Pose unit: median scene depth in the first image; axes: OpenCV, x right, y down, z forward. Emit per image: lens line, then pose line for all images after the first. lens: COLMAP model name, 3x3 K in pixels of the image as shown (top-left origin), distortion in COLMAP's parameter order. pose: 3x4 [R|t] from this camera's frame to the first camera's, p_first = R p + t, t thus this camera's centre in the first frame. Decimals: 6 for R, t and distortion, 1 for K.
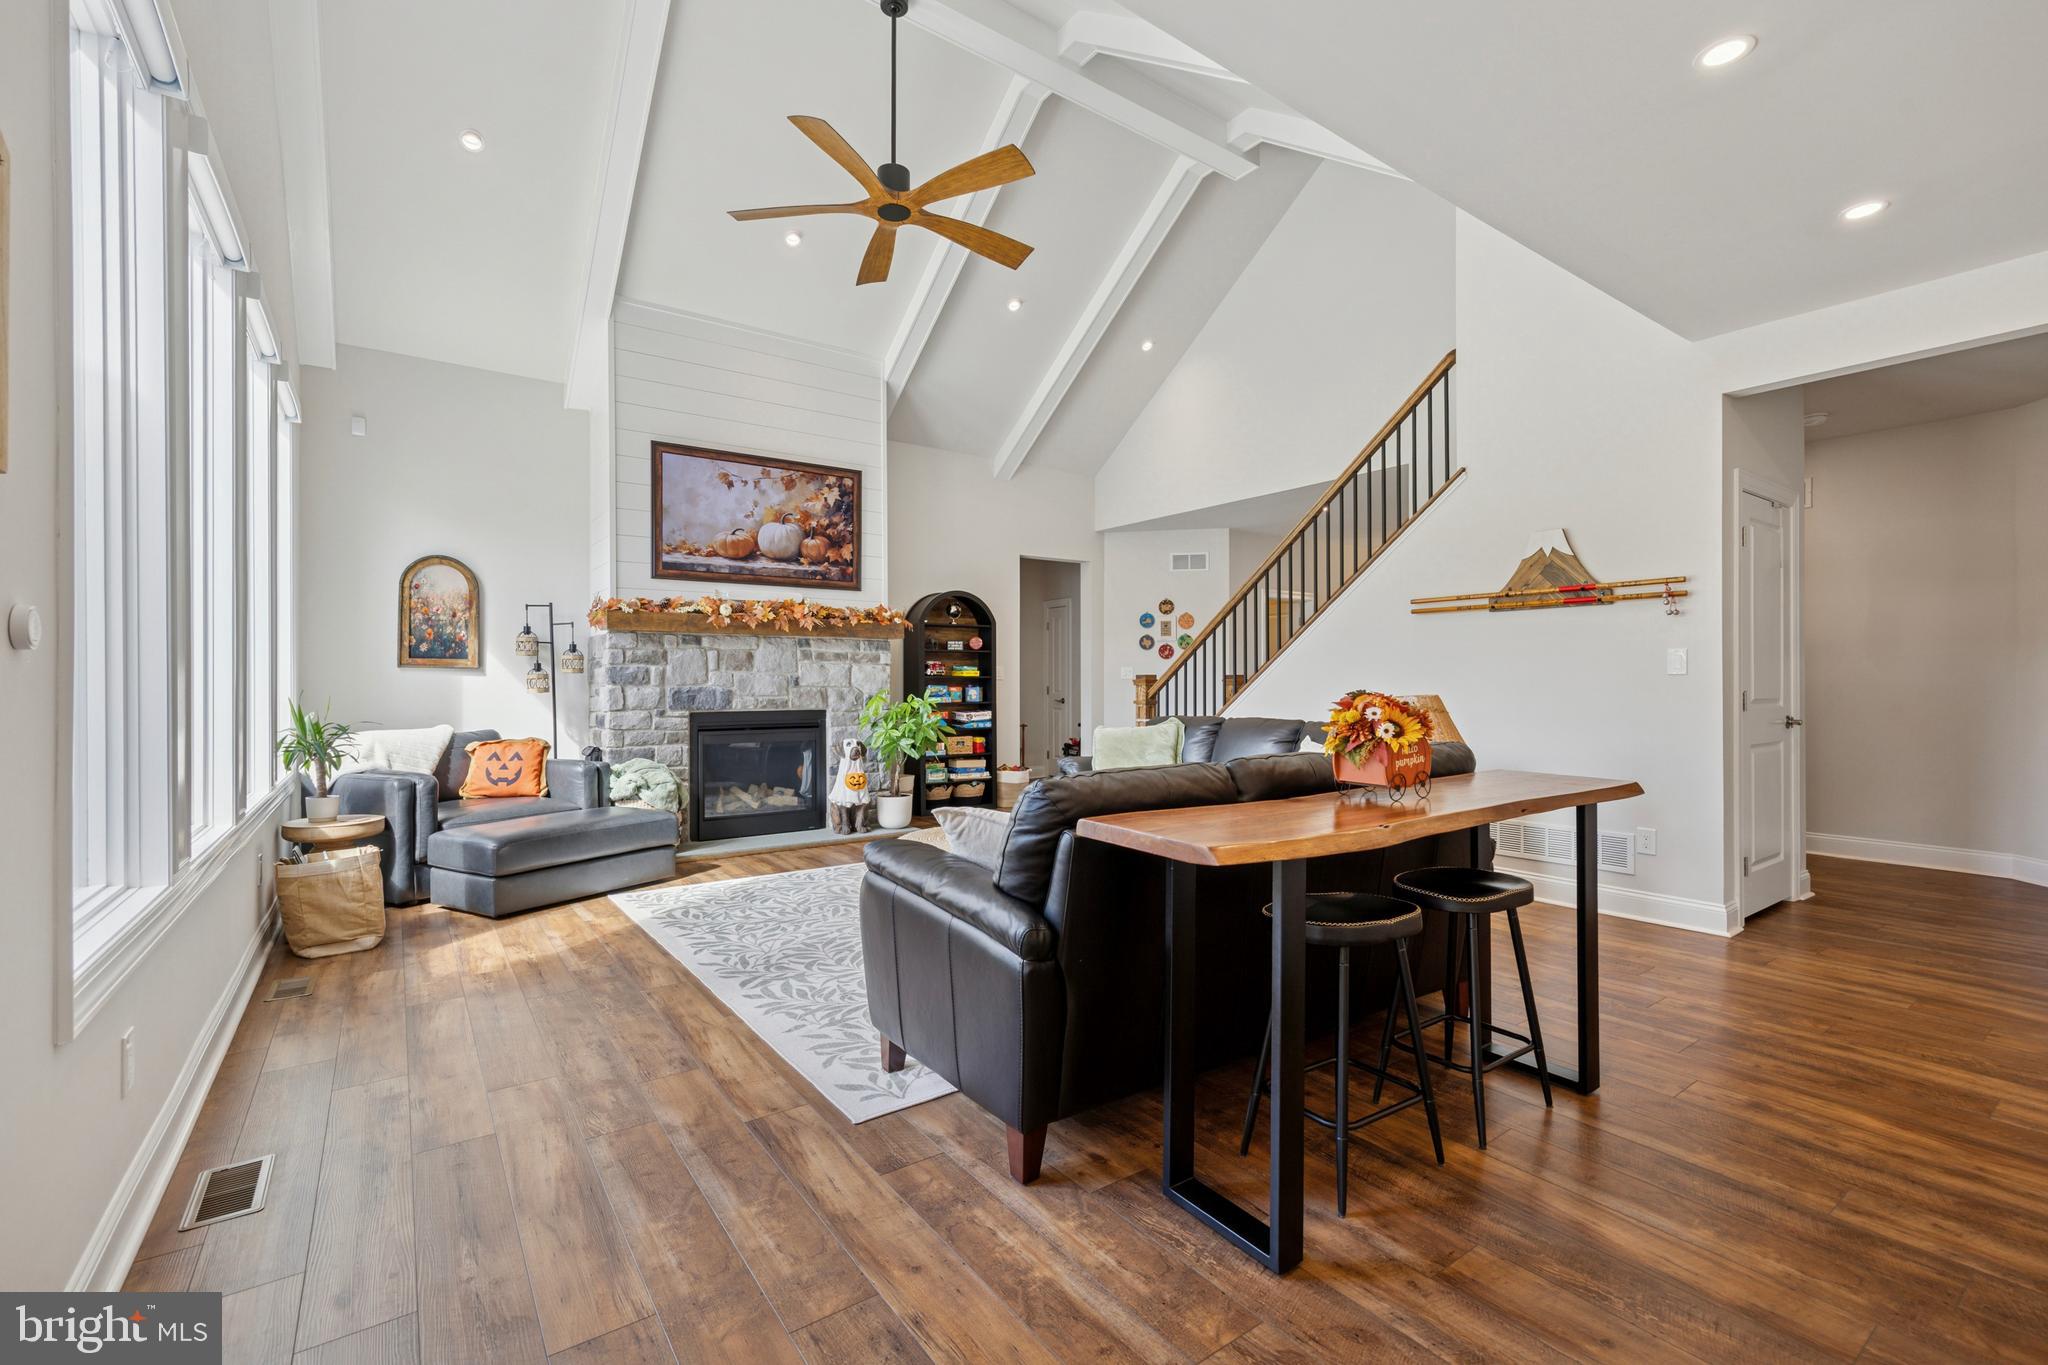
lens RADIAL K [[889.8, 0, 1024.0], [0, 889.8, 682.5], [0, 0, 1]] dist [0.001252, 0.000121]
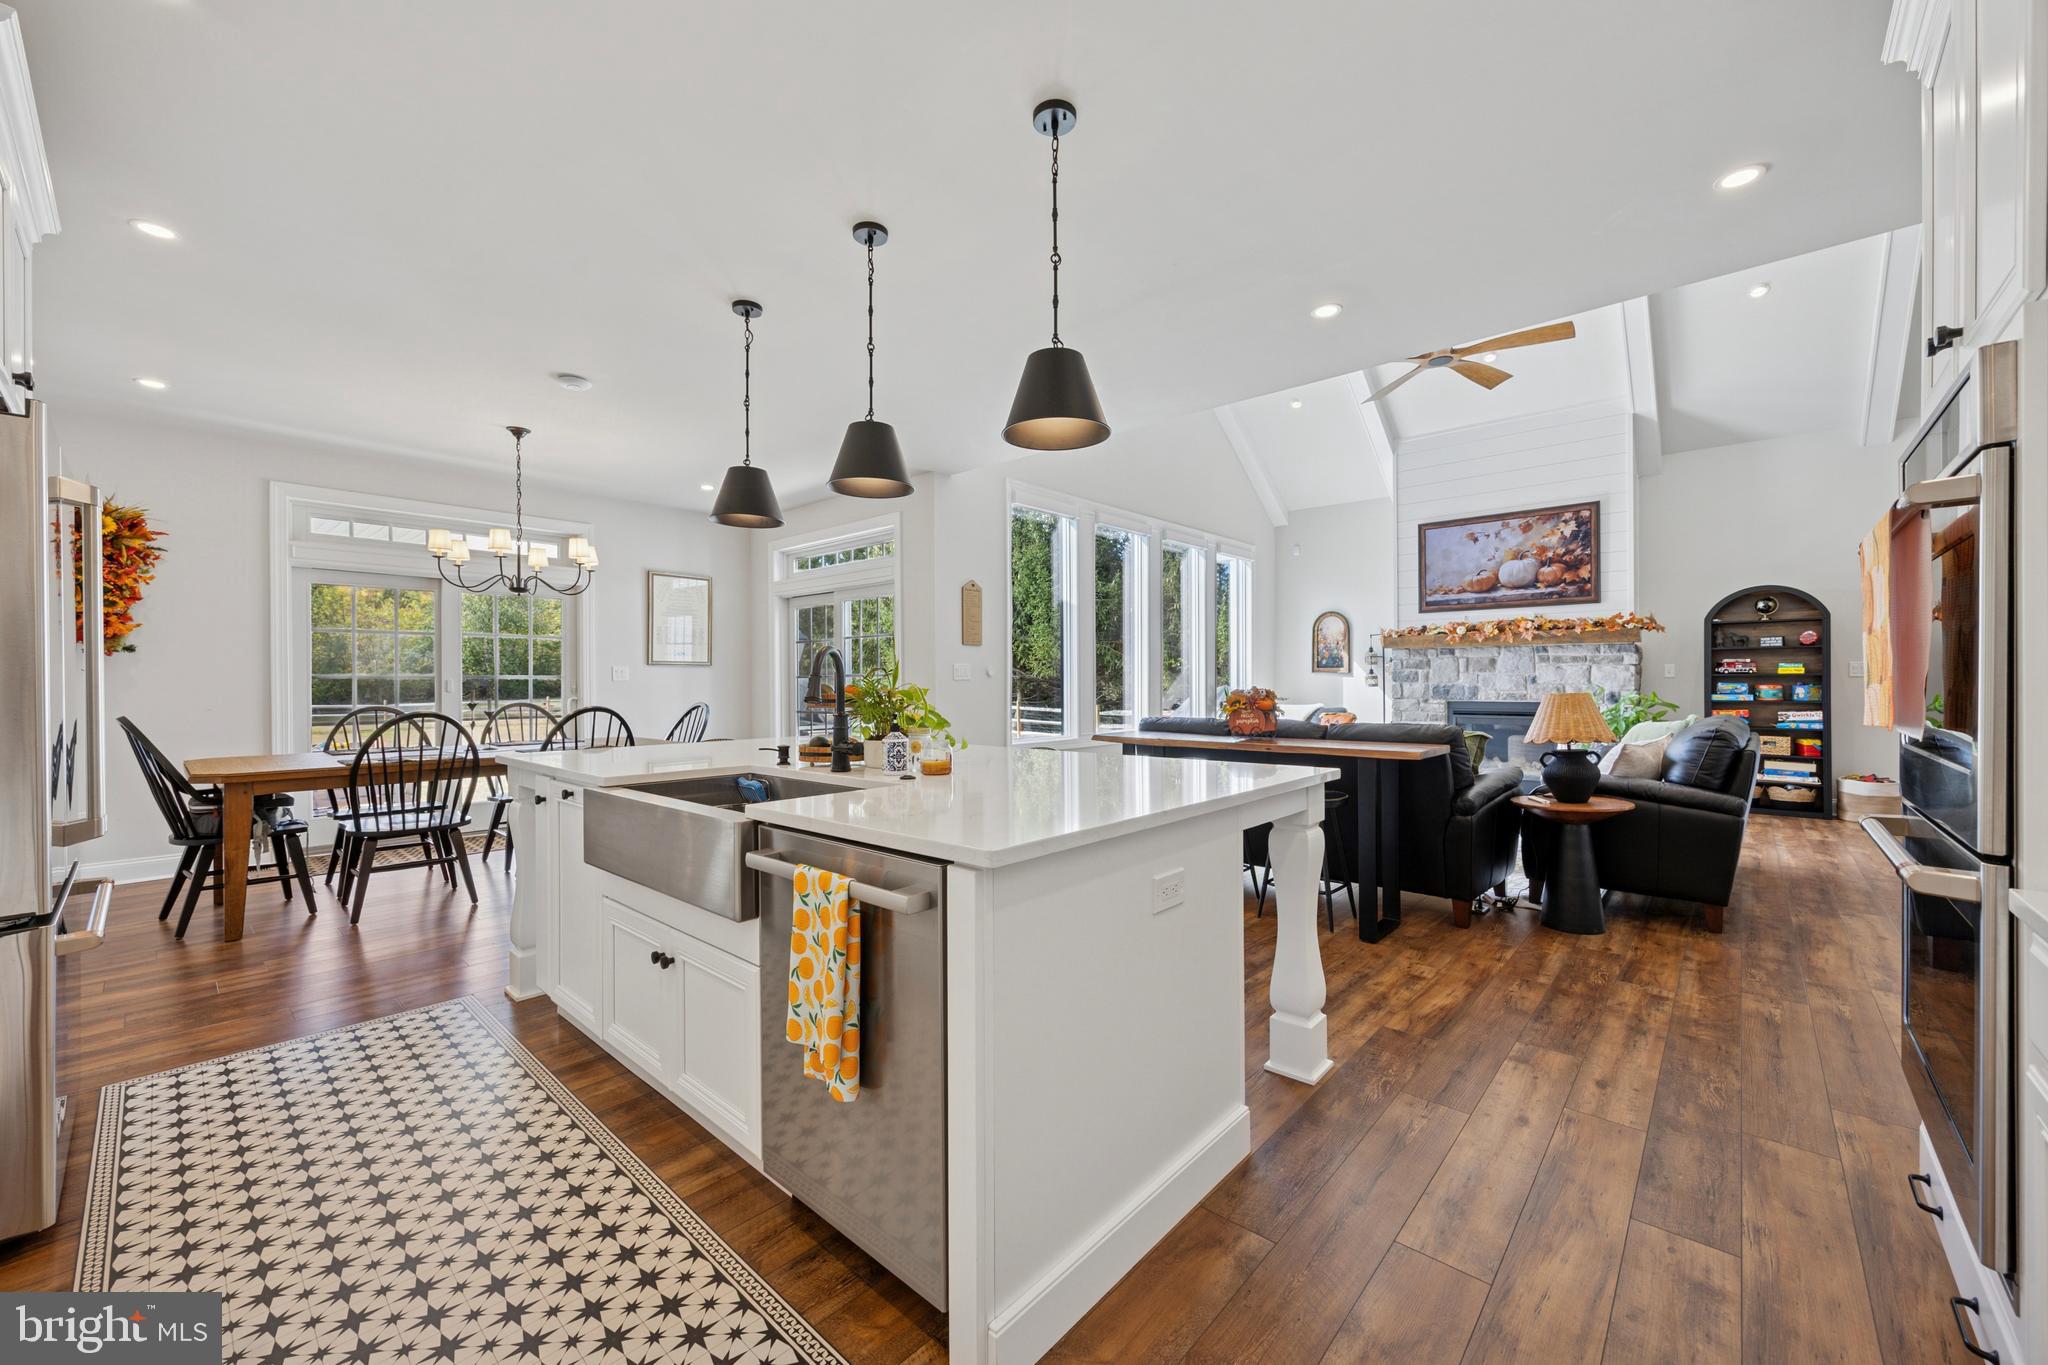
lens RADIAL K [[782.5, 0, 1024.0], [0, 782.5, 682.5], [0, 0, 1]] dist [-0.000009, -0.000075]
pose [[0.206693, 0.002839, -0.978402, 0.705666], [0.002494, 0.999991, 0.003428, -0.002872], [0.978403, -0.003149, 0.206684, 0.042756]]
